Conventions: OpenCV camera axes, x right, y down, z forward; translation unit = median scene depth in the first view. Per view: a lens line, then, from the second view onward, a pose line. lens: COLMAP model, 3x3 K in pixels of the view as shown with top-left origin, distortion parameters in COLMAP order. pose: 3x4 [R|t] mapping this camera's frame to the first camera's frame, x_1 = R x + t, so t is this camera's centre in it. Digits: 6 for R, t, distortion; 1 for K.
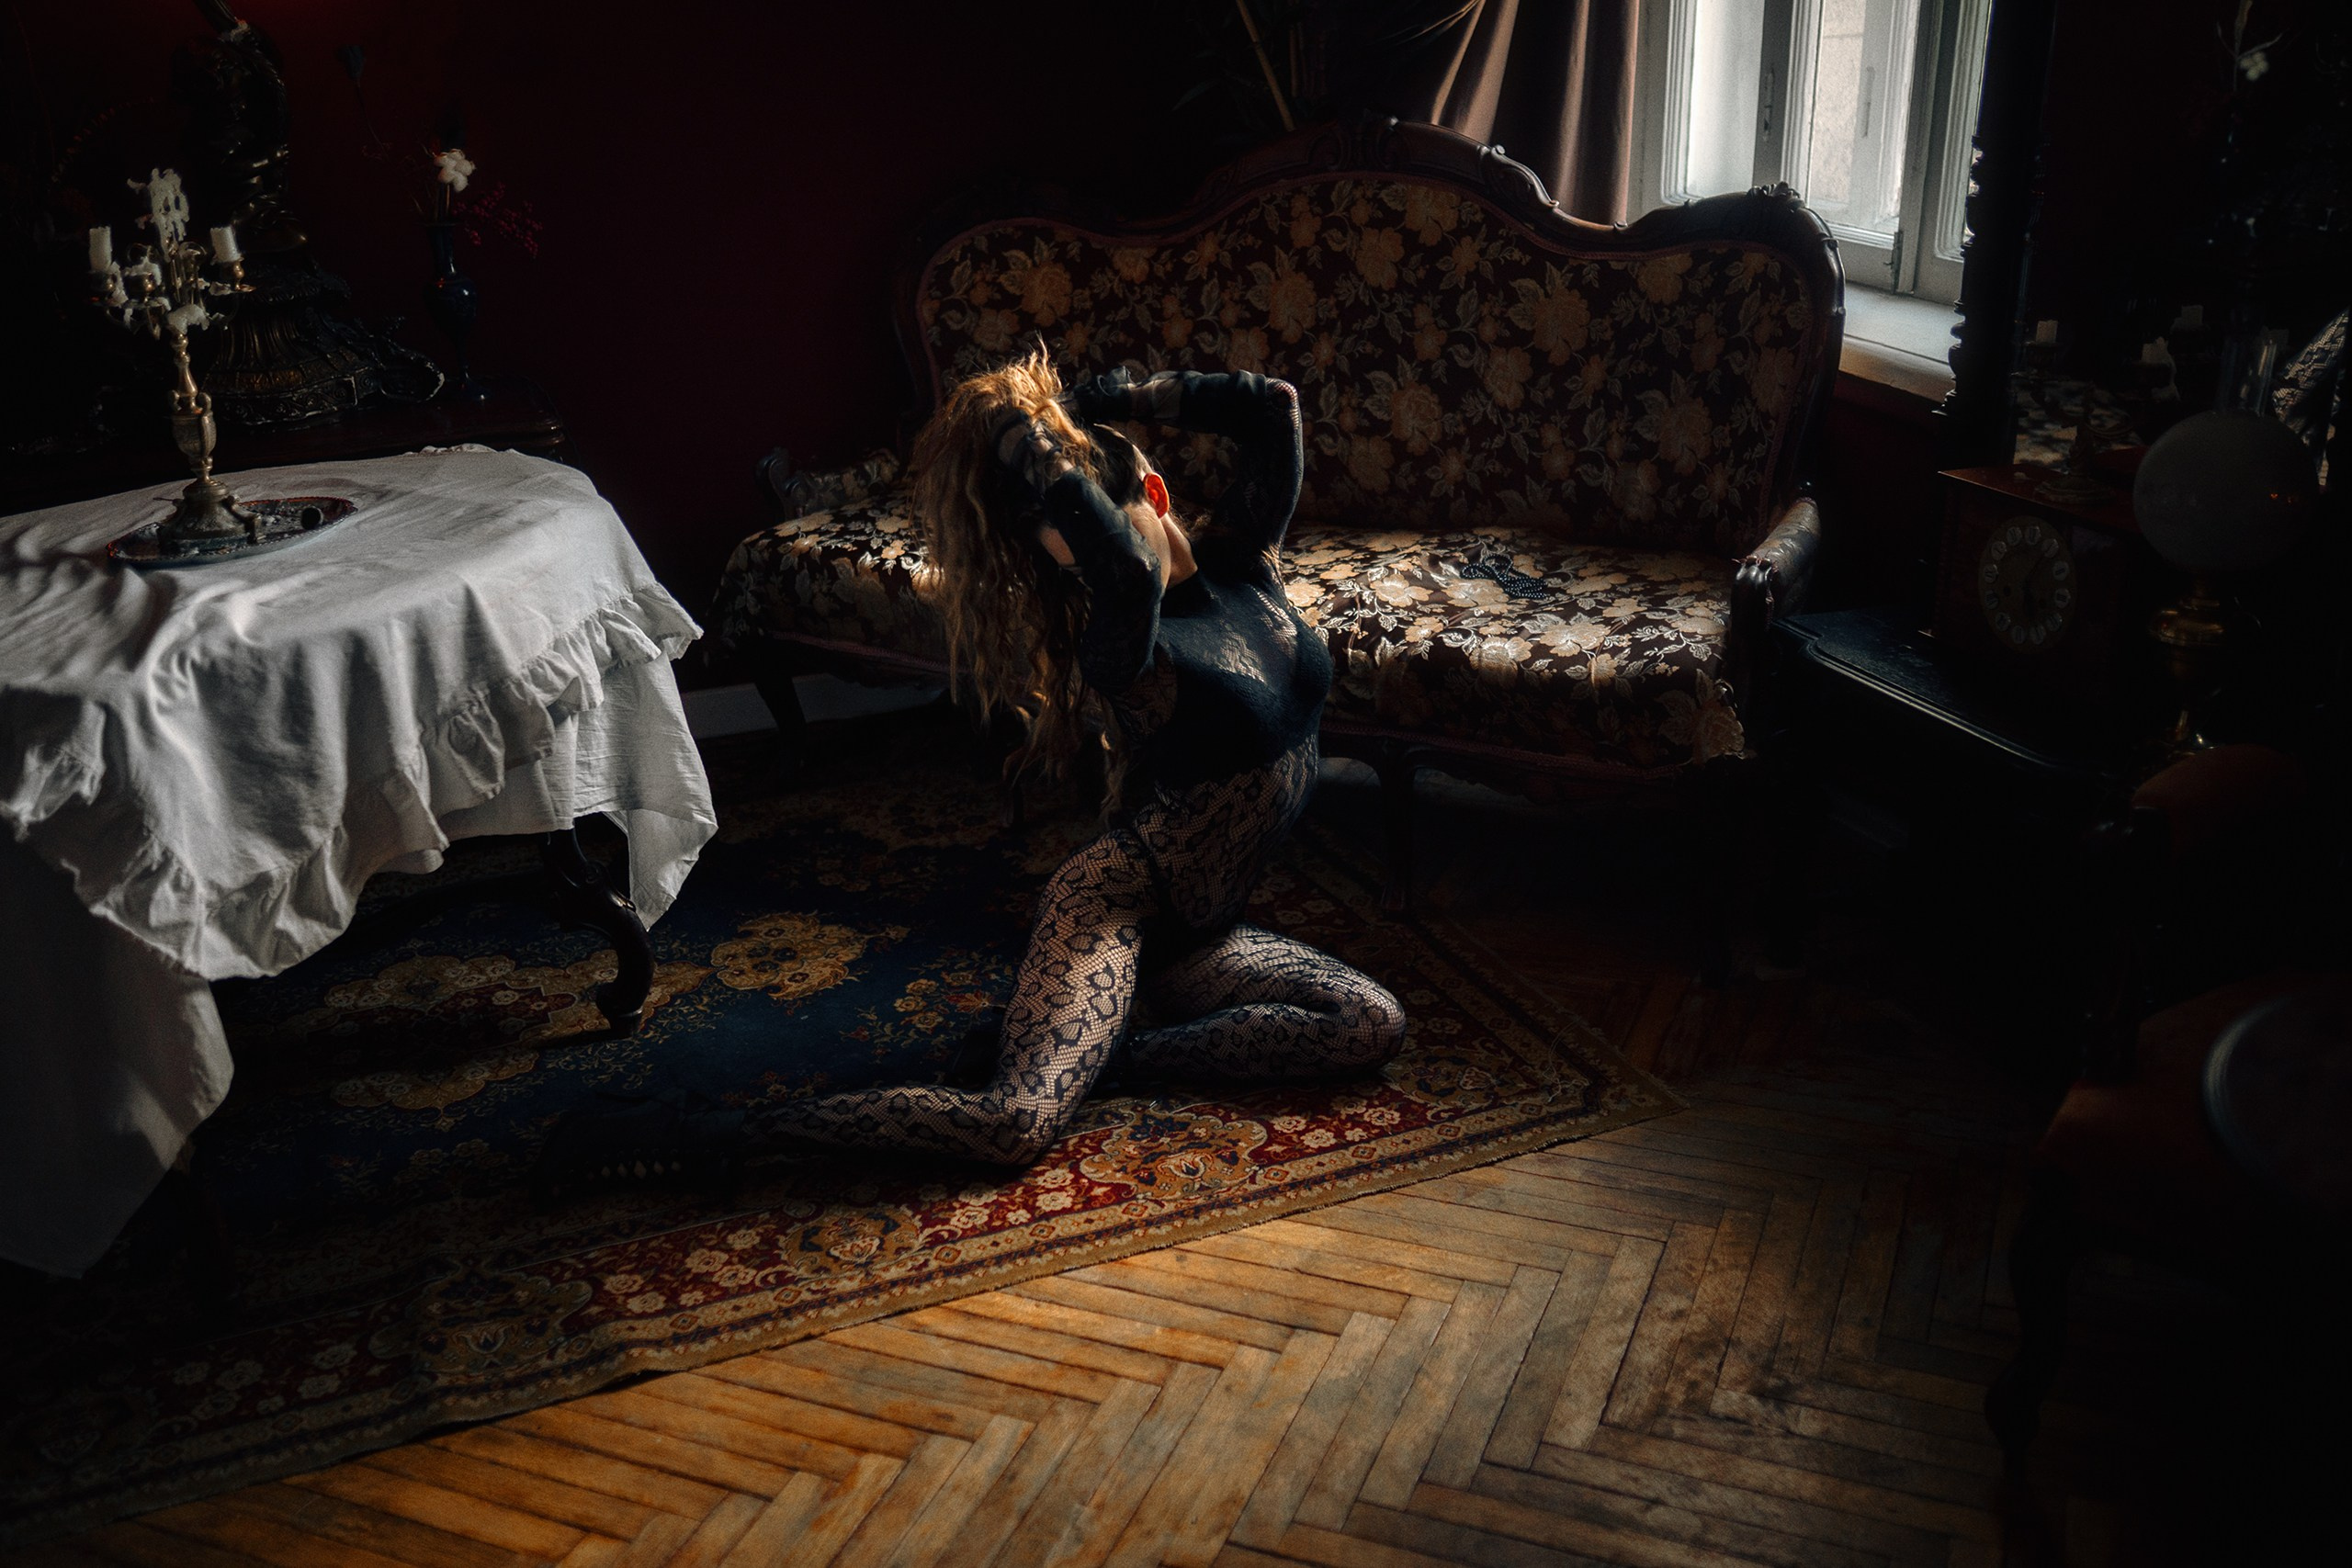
lens RADIAL K [[2240.0, 0, 1155.4], [0, 2240.0, 773.2], [0, 0, 1]] dist [0.065692, 0.000000]
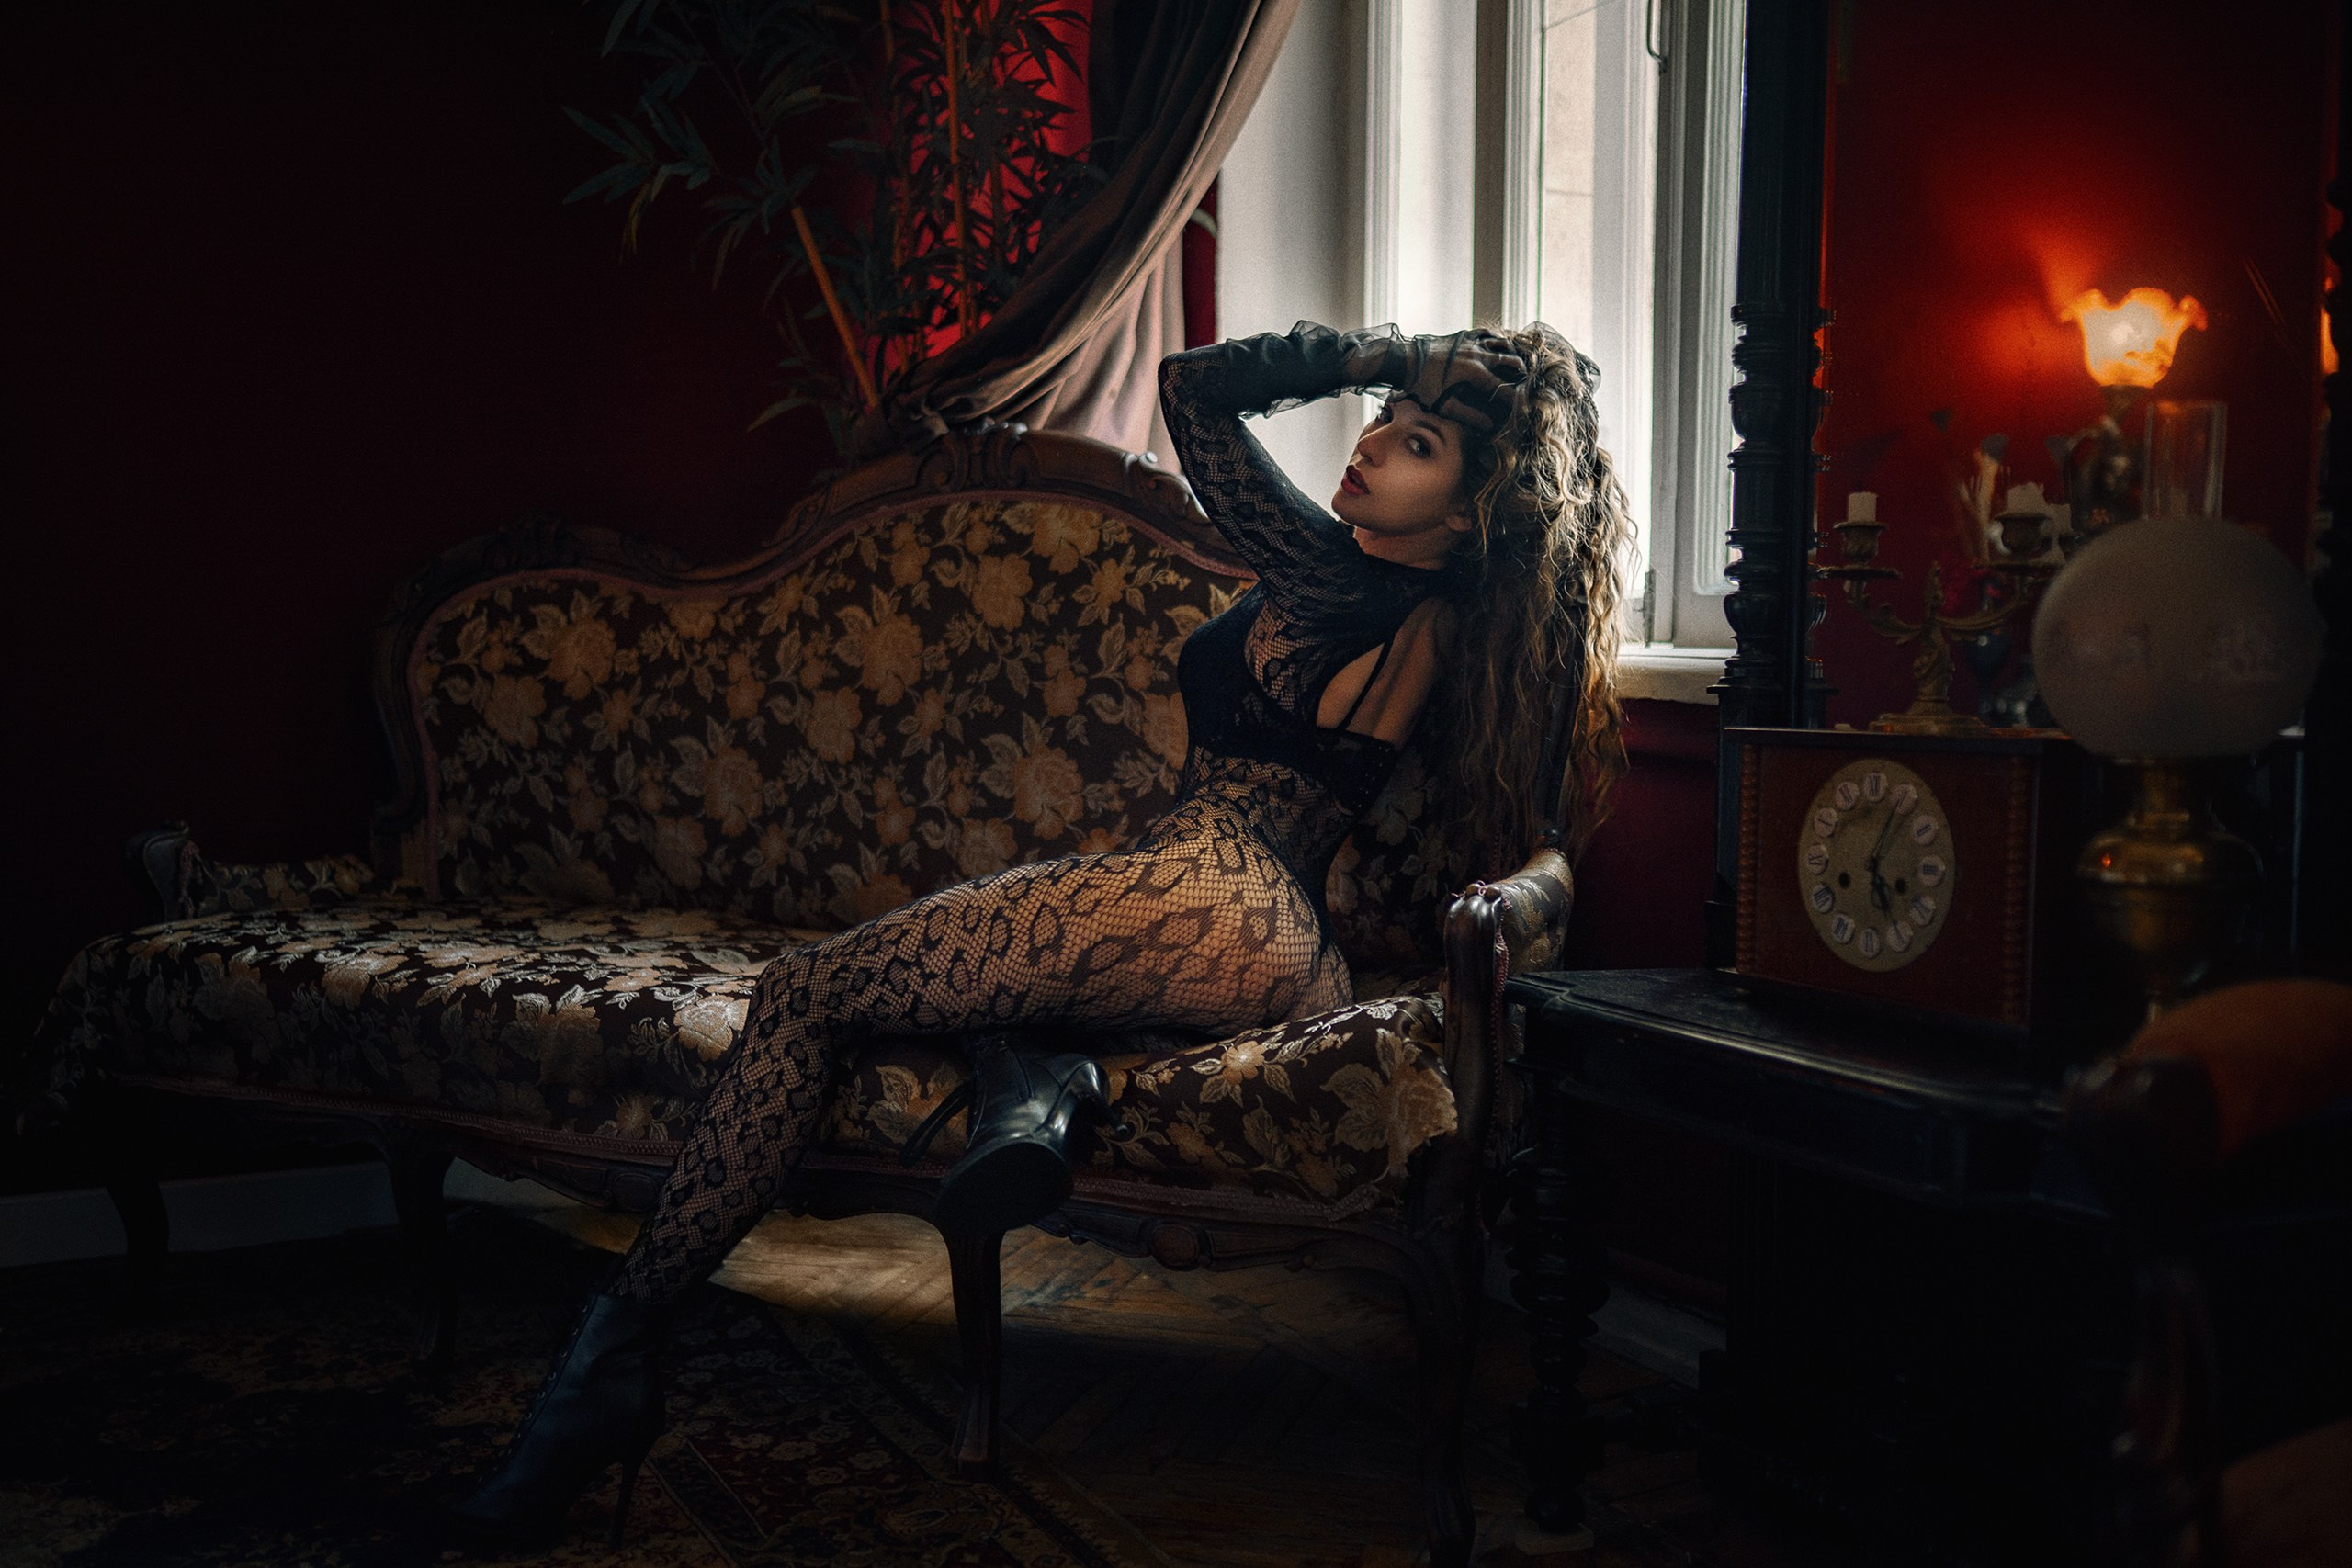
lens RADIAL K [[2240.0, 0, 1173.0], [0, 2240.0, 757.5], [0, 0, 1]] dist [0.065692, 0.000000]
pose [[0.994904, 0.030114, 0.096222, 0.086547], [0.002358, 0.947144, -0.320800, 0.072401], [-0.100797, 0.319393, 0.942246, 0.288531]]
